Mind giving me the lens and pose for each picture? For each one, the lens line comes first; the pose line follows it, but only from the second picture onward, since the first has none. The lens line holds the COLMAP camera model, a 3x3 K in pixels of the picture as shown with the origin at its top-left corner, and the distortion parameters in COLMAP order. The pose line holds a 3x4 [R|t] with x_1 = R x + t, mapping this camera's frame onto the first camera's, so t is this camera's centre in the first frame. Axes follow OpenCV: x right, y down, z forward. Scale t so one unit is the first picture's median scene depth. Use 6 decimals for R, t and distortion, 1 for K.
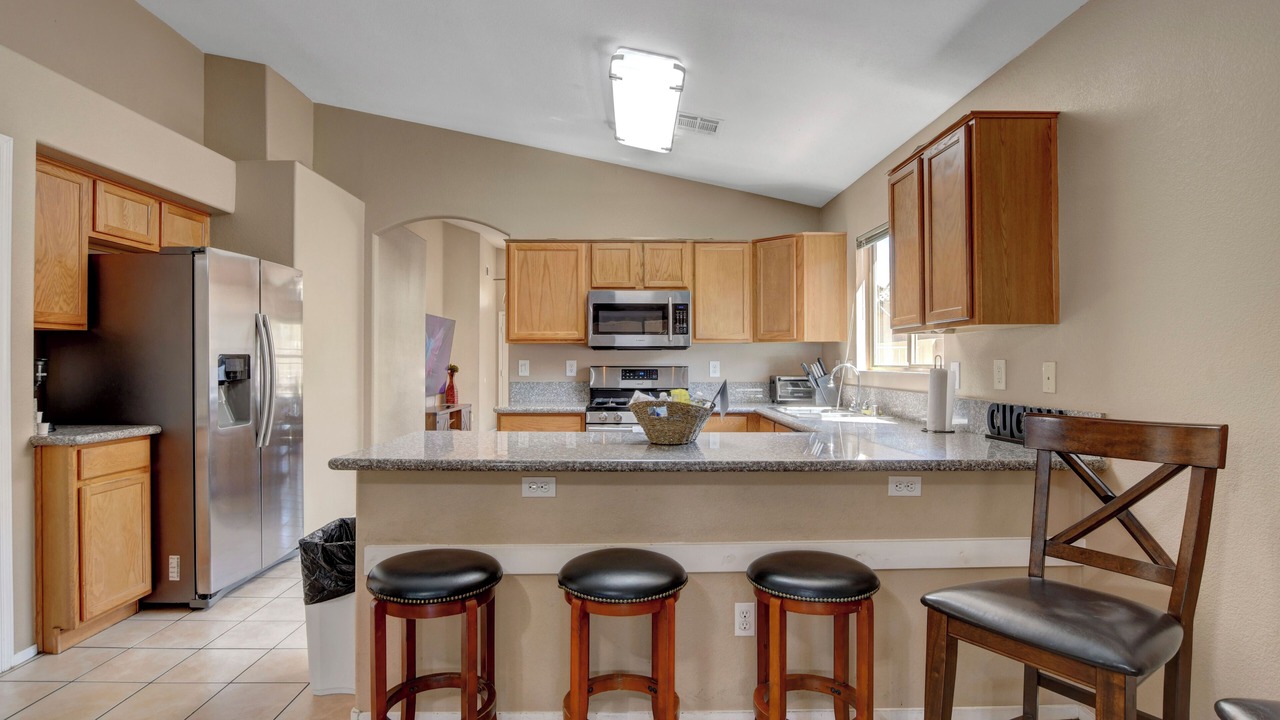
lens RADIAL K [[590.8, 0, 629.1], [0, 590.8, 362.1], [0, 0, 1]] dist [-0.029317, 0.001041]
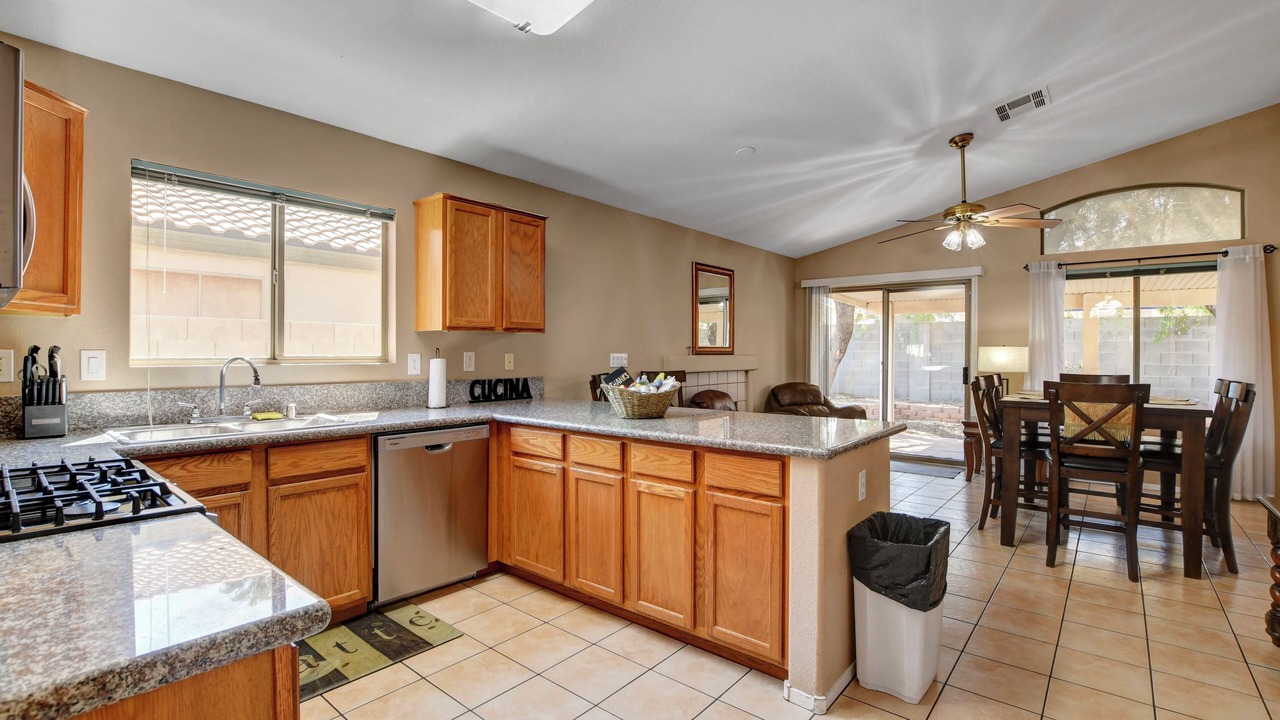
lens RADIAL K [[590.8, 0, 641.8], [0, 590.8, 353.6], [0, 0, 1]] dist [-0.029317, 0.001041]
pose [[-0.755282, -0.002265, 0.655396, -0.392763], [-0.001102, 0.999997, 0.002185, -0.002271], [-0.655399, 0.000928, -0.755282, 0.993557]]
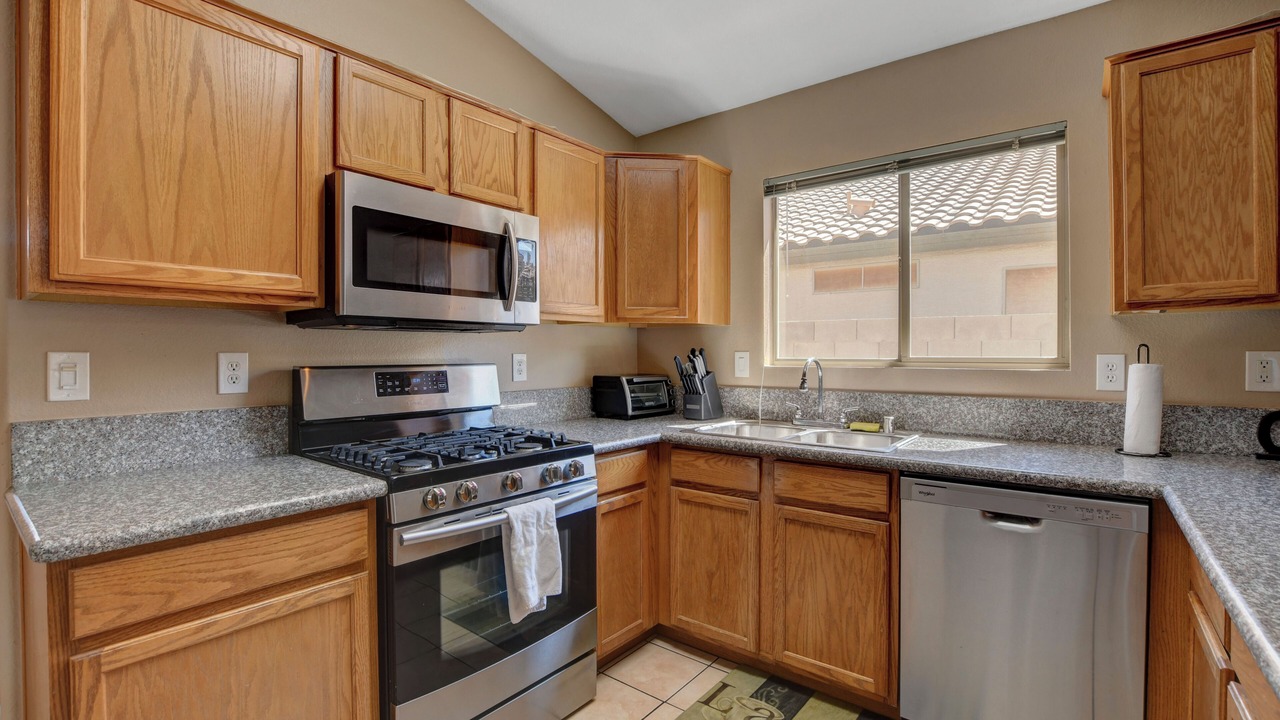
lens RADIAL K [[590.8, 0, 651.8], [0, 590.8, 353.7], [0, 0, 1]] dist [-0.029317, 0.001041]
pose [[0.648063, -0.002291, 0.761584, -0.223944], [0.002785, 0.999996, 0.000638, -0.001893], [-0.761582, 0.001708, 0.648066, 0.591644]]
